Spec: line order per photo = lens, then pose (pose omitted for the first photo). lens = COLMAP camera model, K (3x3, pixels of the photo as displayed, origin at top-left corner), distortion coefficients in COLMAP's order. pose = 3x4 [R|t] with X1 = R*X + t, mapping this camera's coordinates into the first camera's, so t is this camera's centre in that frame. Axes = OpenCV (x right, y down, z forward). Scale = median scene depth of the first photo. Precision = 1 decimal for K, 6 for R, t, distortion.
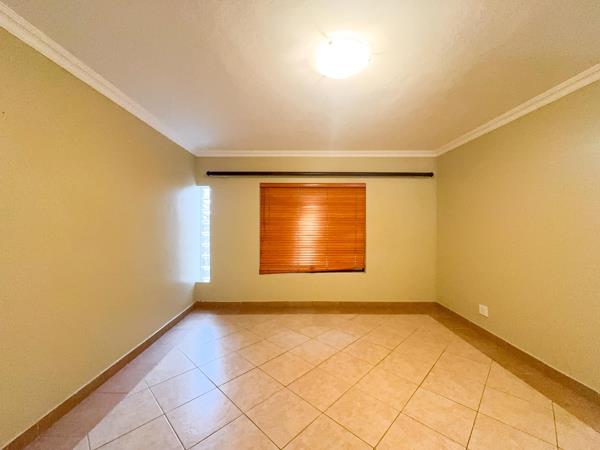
lens RADIAL K [[241.8, 0, 300.0], [0, 241.8, 225.0], [0, 0, 1]] dist [0.001066, 0.000103]
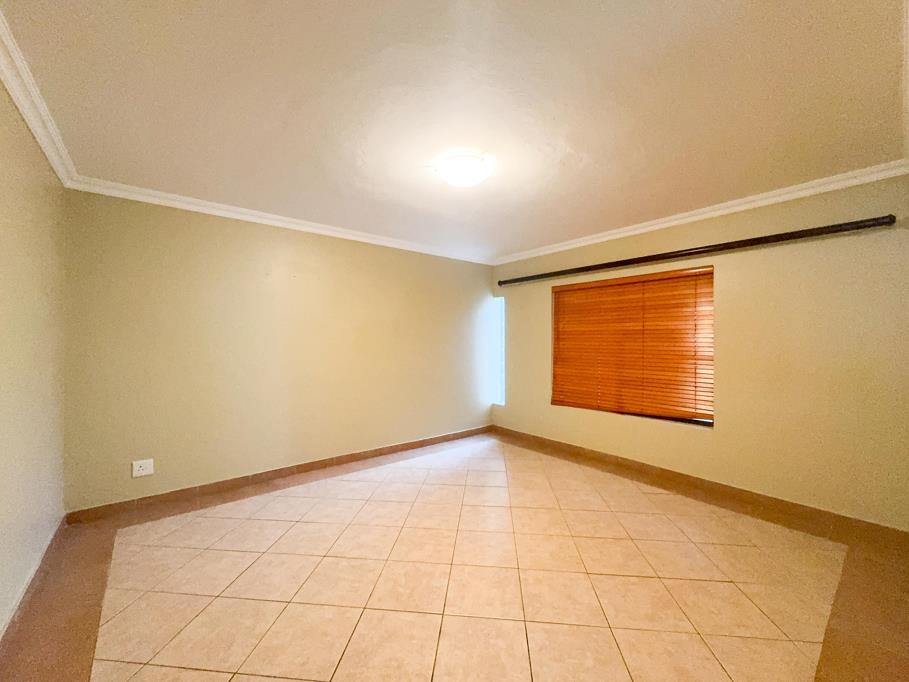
lens RADIAL K [[366.3, 0, 454.5], [0, 366.3, 341.0], [0, 0, 1]] dist [0.001066, 0.000103]
pose [[0.622771, 0.002290, -0.782401, 0.559299], [-0.002239, 0.999997, 0.001145, -0.000419], [0.782401, 0.001039, 0.622774, 0.024432]]
